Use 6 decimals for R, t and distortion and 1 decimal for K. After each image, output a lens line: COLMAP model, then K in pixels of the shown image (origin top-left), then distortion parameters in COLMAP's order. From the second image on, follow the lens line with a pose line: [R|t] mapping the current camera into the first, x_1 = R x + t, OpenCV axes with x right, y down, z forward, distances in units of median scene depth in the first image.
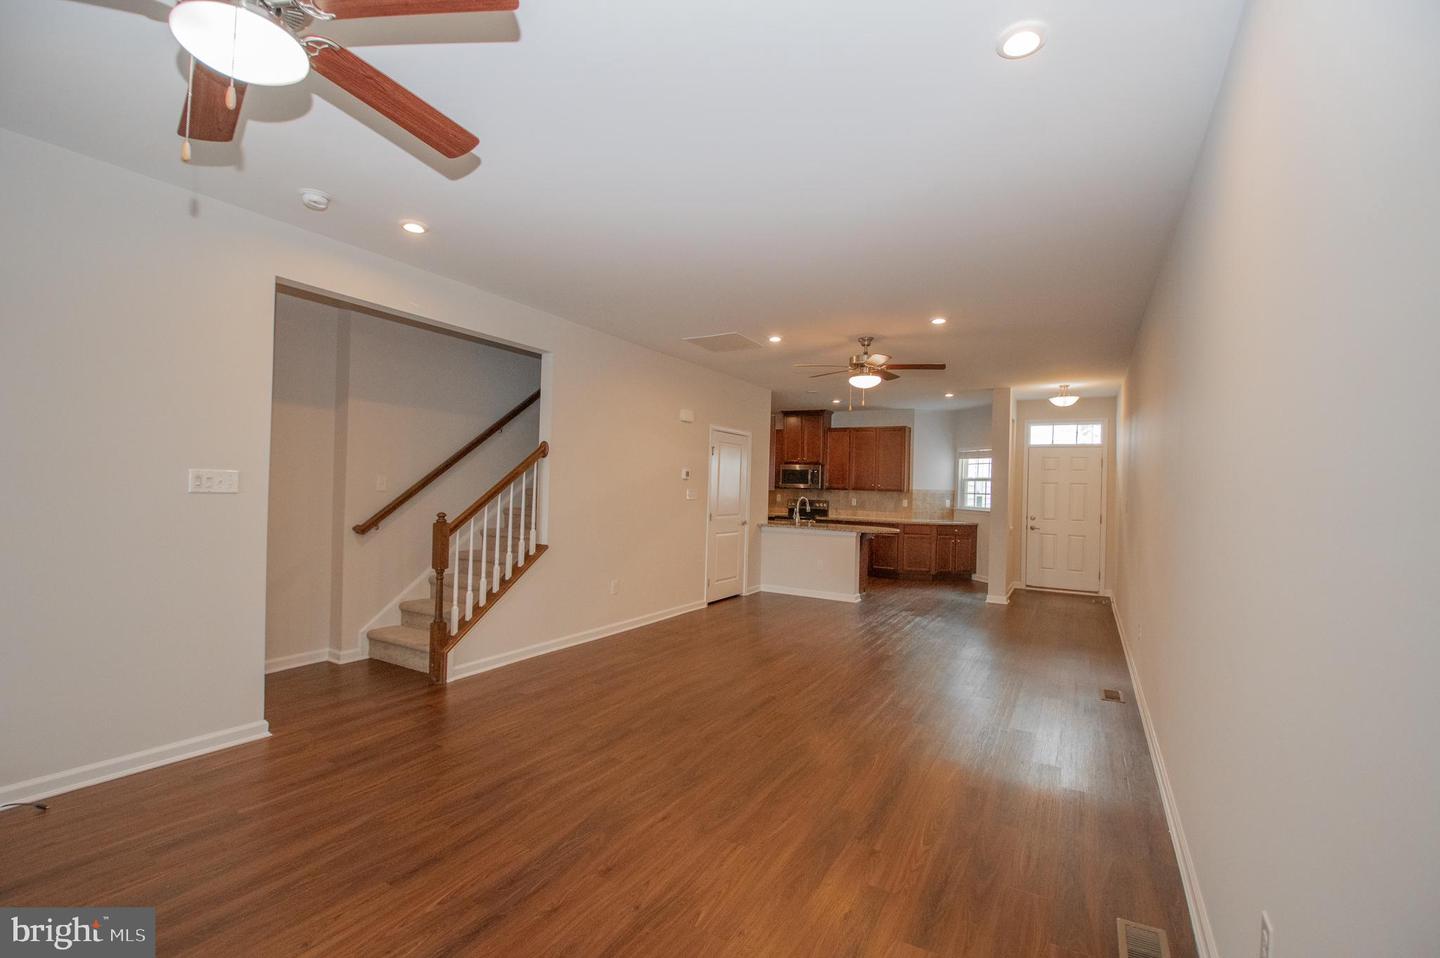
lens RADIAL K [[626.2, 0, 697.6], [0, 626.2, 474.1], [0, 0, 1]] dist [-0.001984, -0.000259]
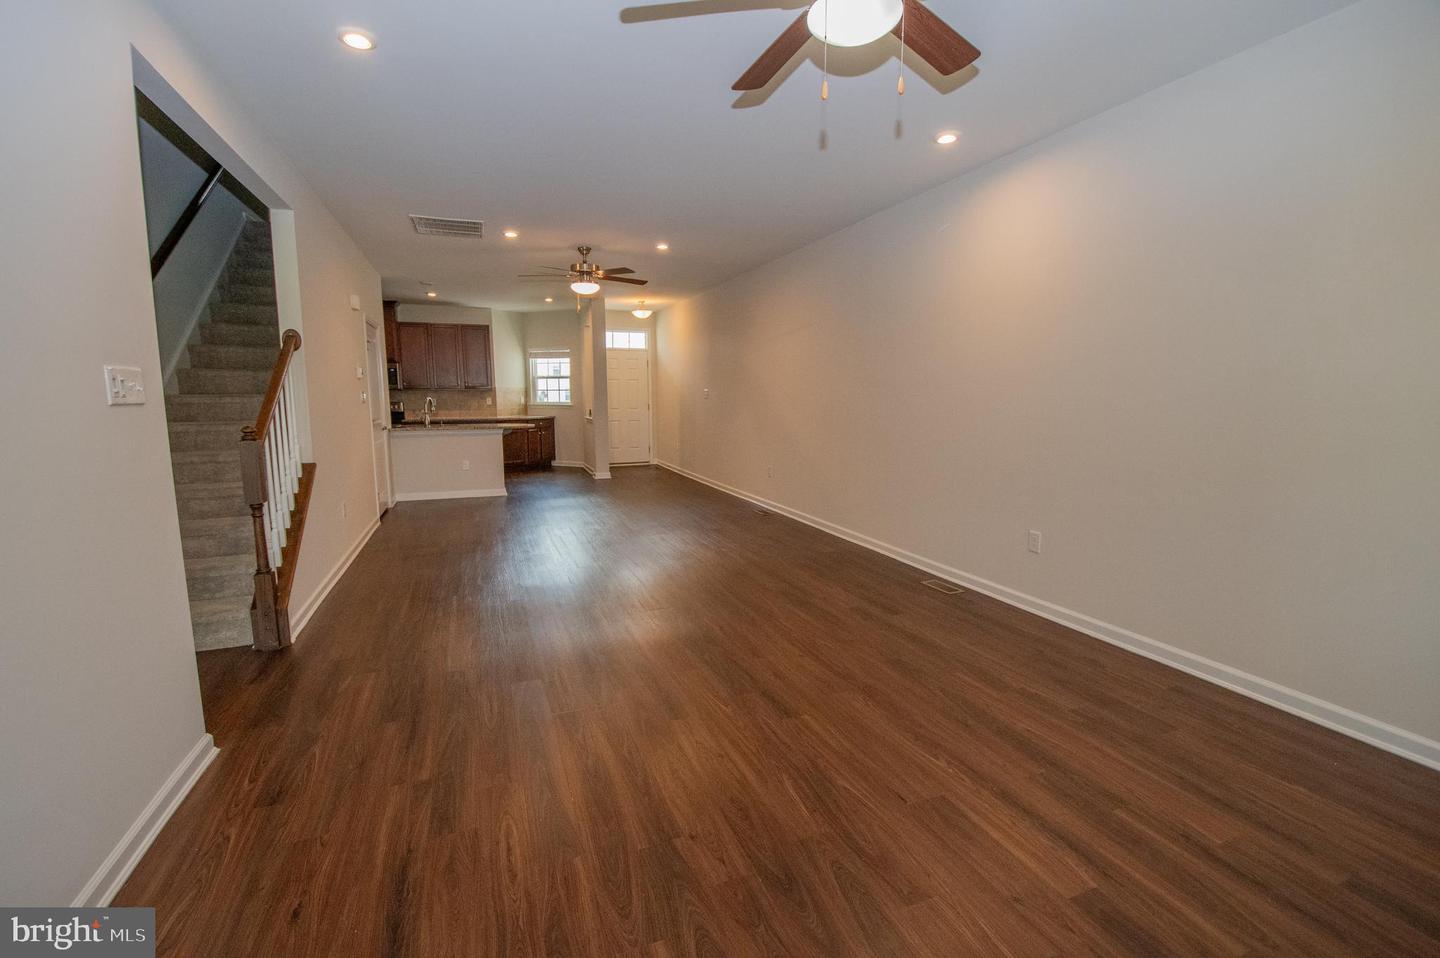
lens RADIAL K [[638.1, 0, 720.0], [0, 638.1, 479.0], [0, 0, 1]] dist [-0.001123, -0.000421]
pose [[0.596698, -0.136239, 0.790816, -0.355404], [0.005723, 0.986180, 0.165578, 0.000593], [-0.802445, -0.094274, 0.589231, 0.069198]]
